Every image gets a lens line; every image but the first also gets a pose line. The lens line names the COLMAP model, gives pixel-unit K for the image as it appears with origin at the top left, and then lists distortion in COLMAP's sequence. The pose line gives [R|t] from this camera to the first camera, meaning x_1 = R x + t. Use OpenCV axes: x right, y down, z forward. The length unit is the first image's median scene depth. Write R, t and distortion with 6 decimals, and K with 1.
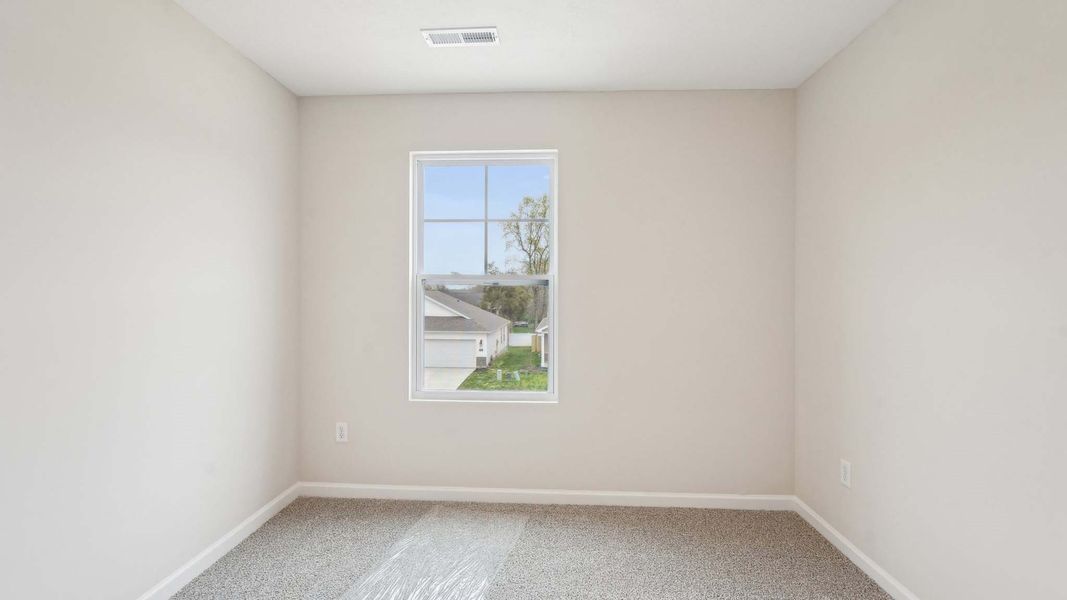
lens RADIAL K [[478.7, 0, 533.5], [0, 478.7, 300.0], [0, 0, 1]] dist [0.000590, 0.000335]
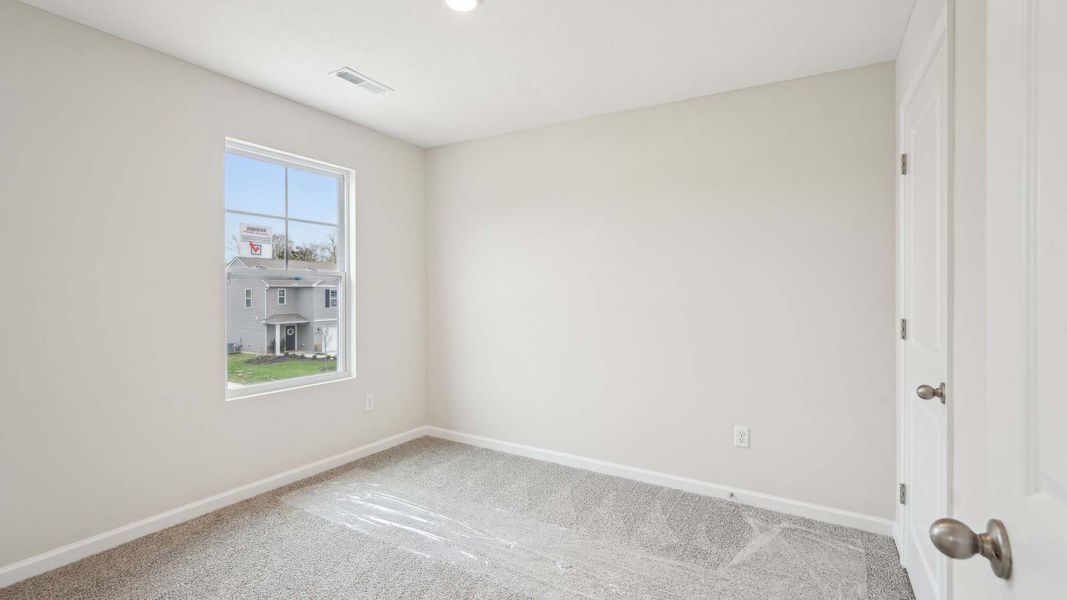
lens RADIAL K [[478.7, 0, 533.5], [0, 478.7, 300.0], [0, 0, 1]] dist [0.000590, 0.000335]
pose [[0.457179, -0.010713, 0.889310, -0.791526], [-0.006721, 0.999857, 0.015500, -0.007859], [-0.889349, -0.013063, 0.457042, 0.031666]]
